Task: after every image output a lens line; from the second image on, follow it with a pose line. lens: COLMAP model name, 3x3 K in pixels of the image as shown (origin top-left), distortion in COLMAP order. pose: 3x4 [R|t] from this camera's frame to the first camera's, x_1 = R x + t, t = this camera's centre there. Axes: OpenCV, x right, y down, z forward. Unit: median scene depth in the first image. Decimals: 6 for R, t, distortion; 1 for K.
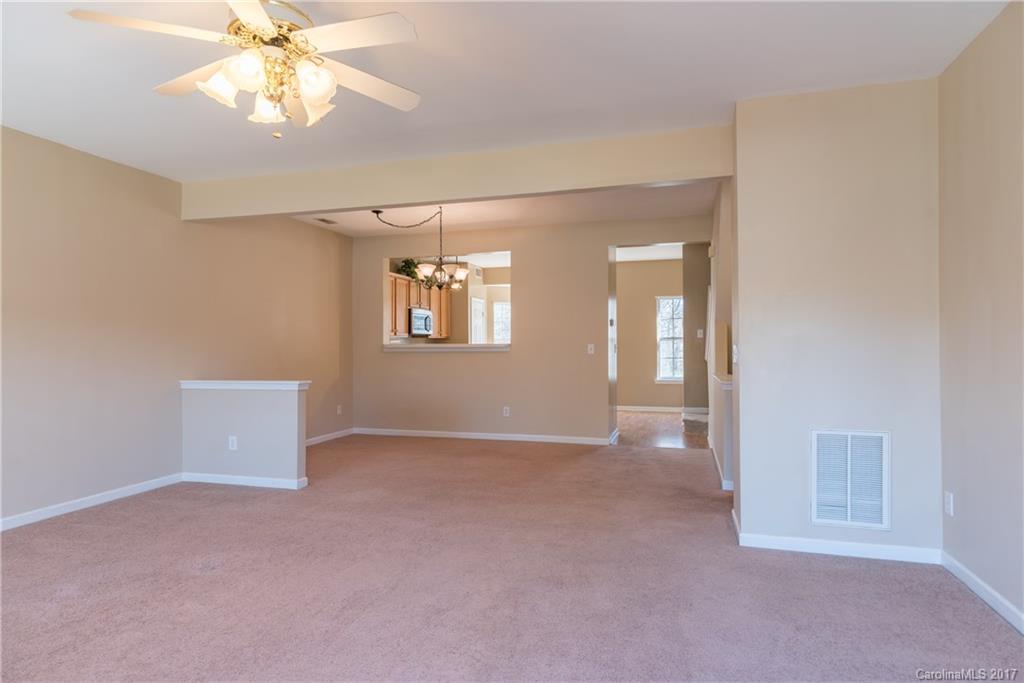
lens RADIAL K [[586.3, 0, 512.0], [0, 586.3, 341.5], [0, 0, 1]] dist [-0.003175, -0.000516]
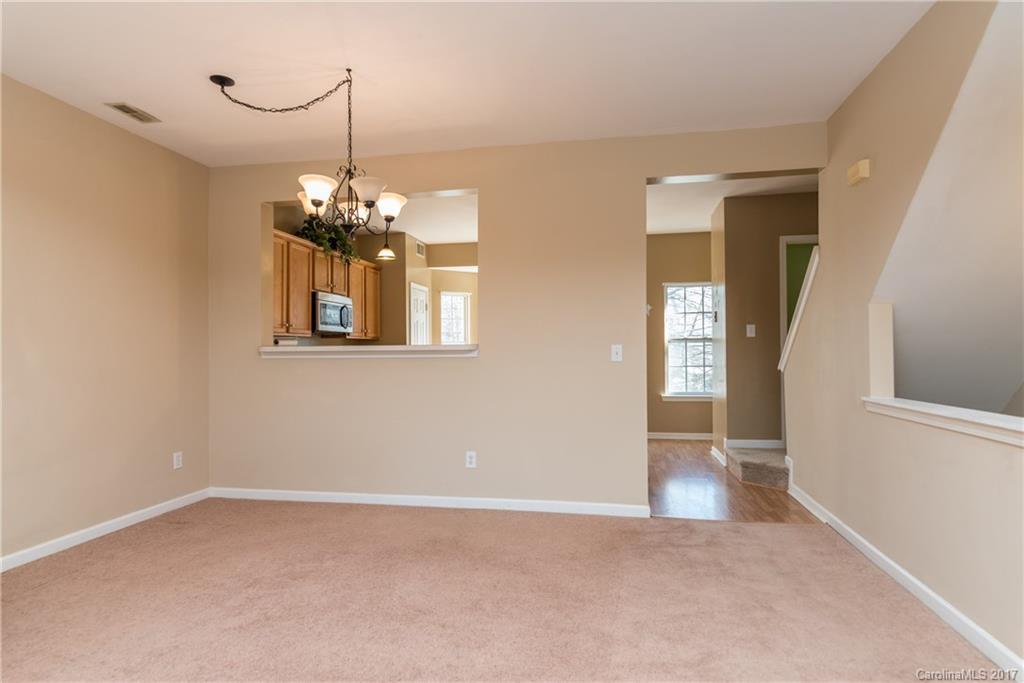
lens RADIAL K [[576.0, 0, 512.0], [0, 576.0, 341.5], [0, 0, 1]] dist [0.001928, 0.001239]
pose [[0.994343, -0.000073, 0.106221, -0.023920], [0.001276, 0.999936, -0.011262, 0.005866], [-0.106214, 0.011334, 0.994279, 0.333889]]
